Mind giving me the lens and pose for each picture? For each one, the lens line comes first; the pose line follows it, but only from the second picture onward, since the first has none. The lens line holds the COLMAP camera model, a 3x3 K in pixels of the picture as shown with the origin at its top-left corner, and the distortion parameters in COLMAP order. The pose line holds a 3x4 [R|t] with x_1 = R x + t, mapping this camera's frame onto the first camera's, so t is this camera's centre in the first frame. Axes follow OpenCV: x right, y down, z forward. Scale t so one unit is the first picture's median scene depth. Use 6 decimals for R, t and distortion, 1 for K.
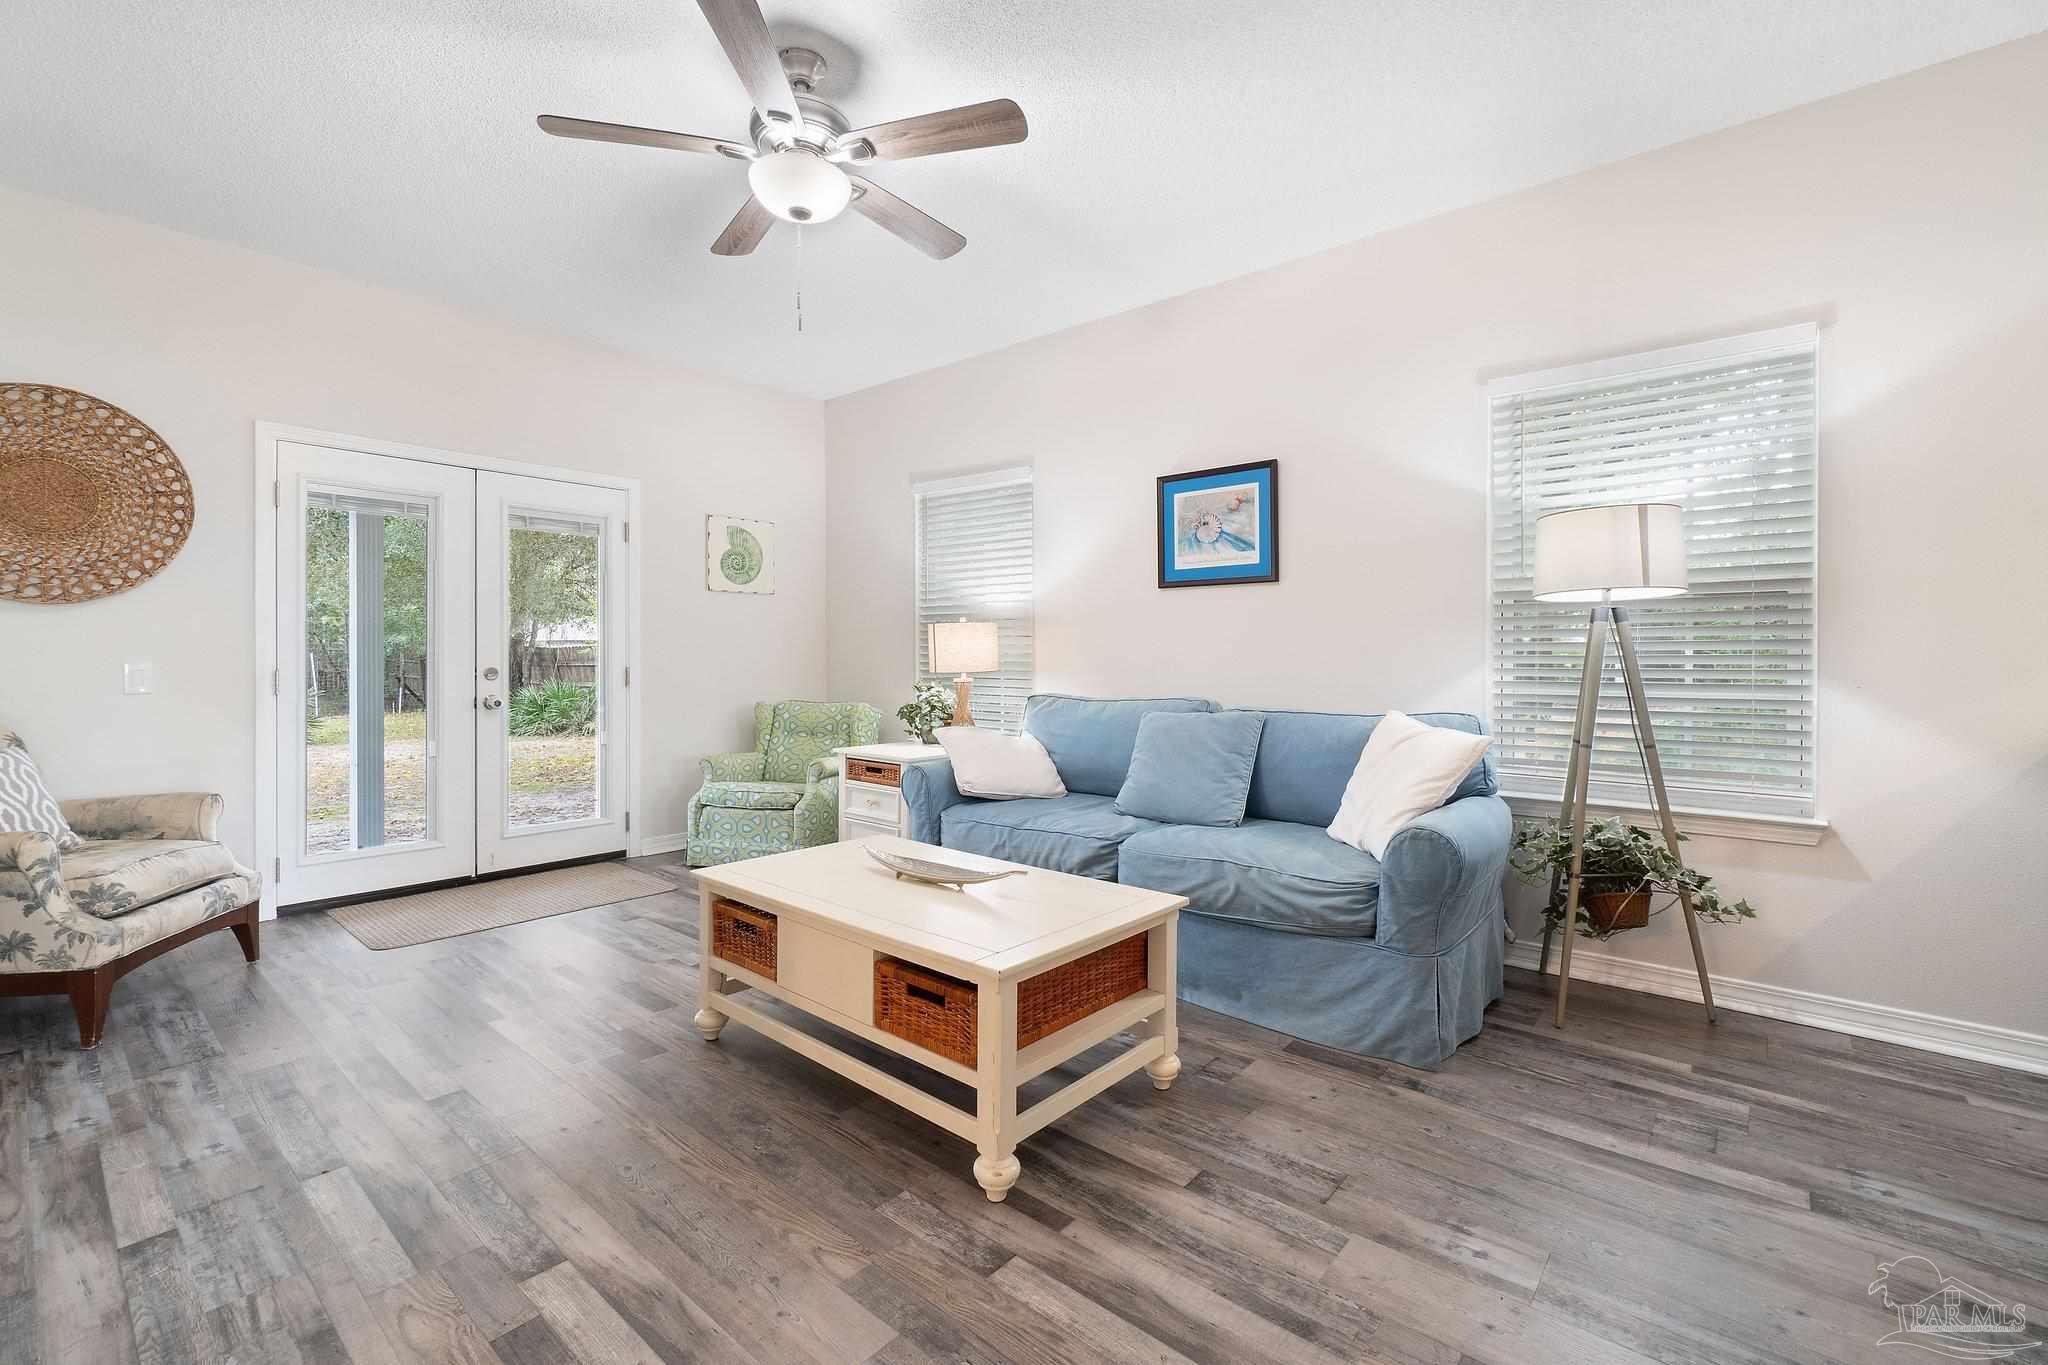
lens RADIAL K [[879.7, 0, 1026.4], [0, 879.7, 664.2], [0, 0, 1]] dist [-0.008786, 0.001037]
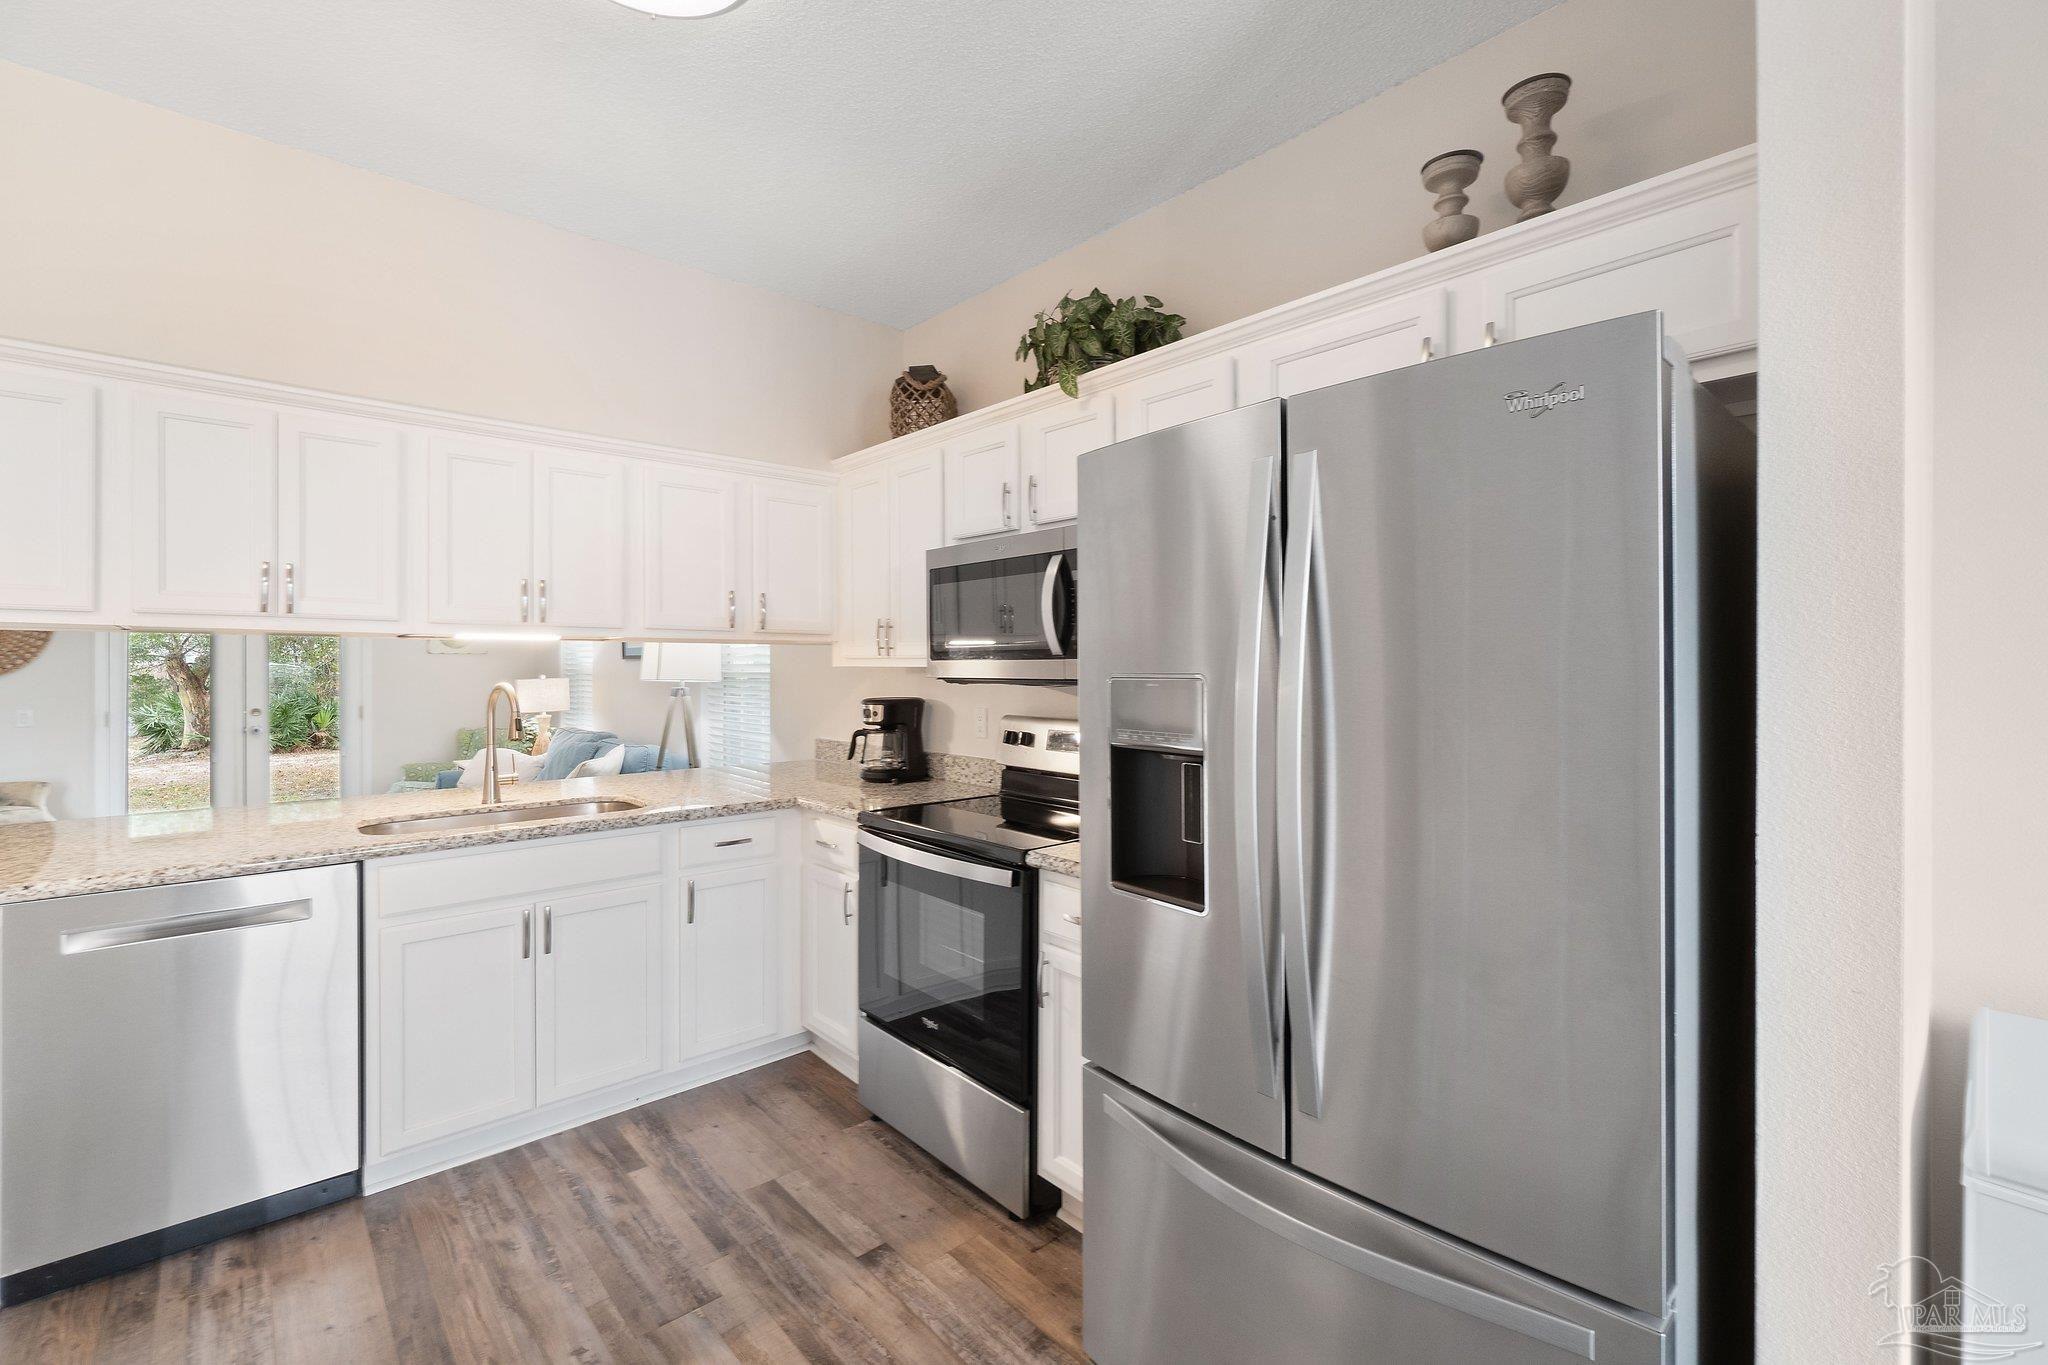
lens RADIAL K [[880.3, 0, 1024.3], [0, 880.3, 670.8], [0, 0, 1]] dist [-0.004711, 0.000880]
pose [[0.990934, -0.000592, -0.134348, 1.321803], [0.000232, 0.999996, -0.002701, -0.078767], [0.134350, 0.002645, 0.990930, -0.540051]]
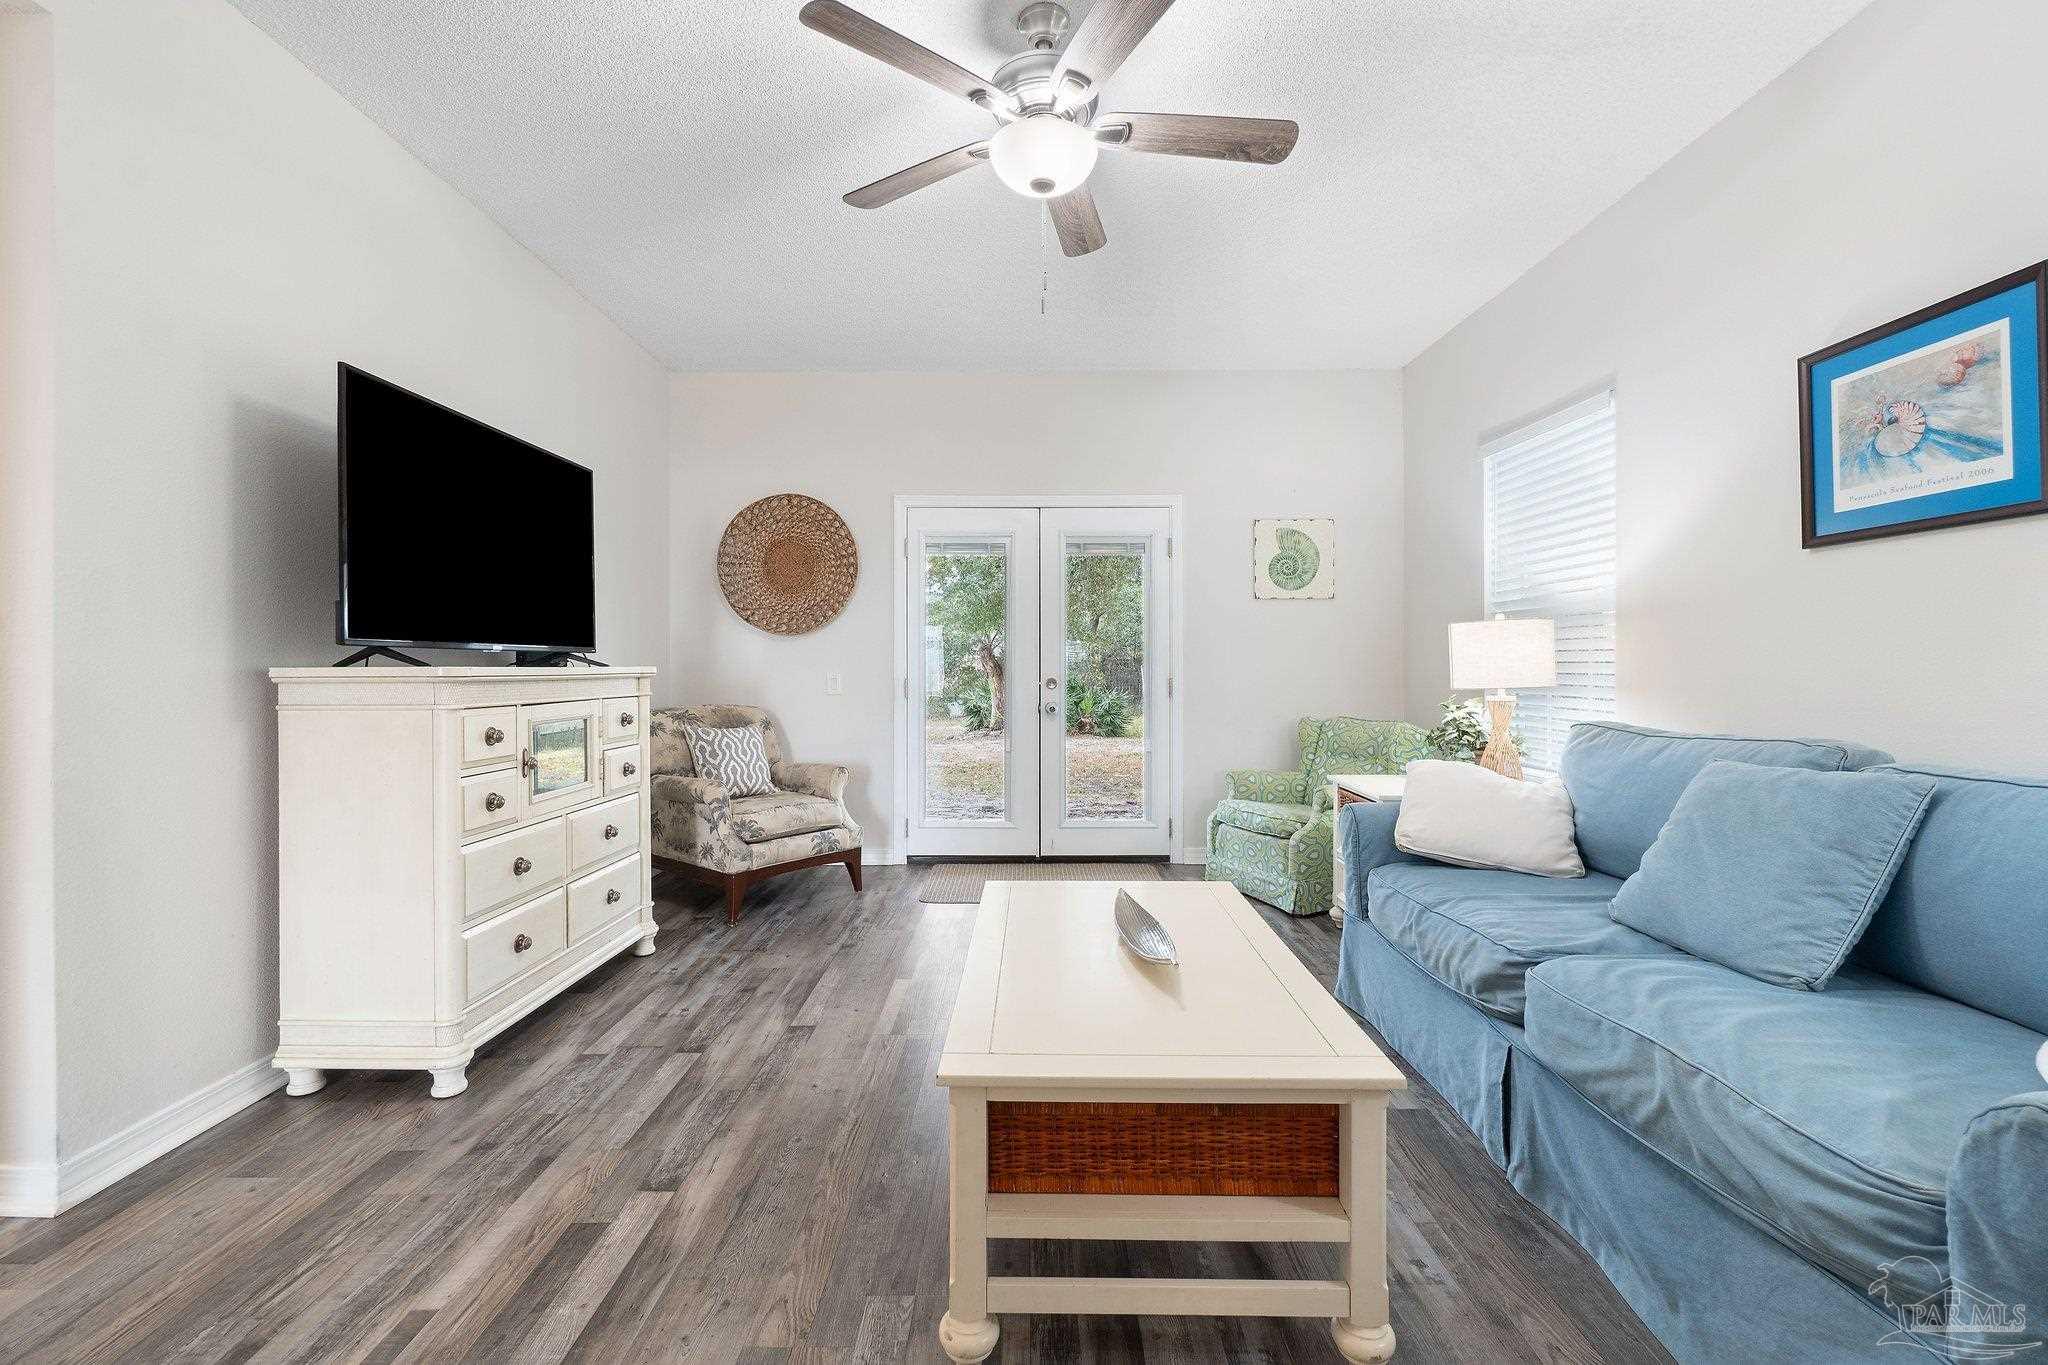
lens RADIAL K [[880.3, 0, 1024.3], [0, 880.3, 670.8], [0, 0, 1]] dist [-0.004711, 0.000880]
pose [[0.647527, 0.000423, -0.762043, 0.324400], [-0.003327, 0.999992, -0.002271, -0.003708], [0.762035, 0.004006, 0.647523, 0.292240]]
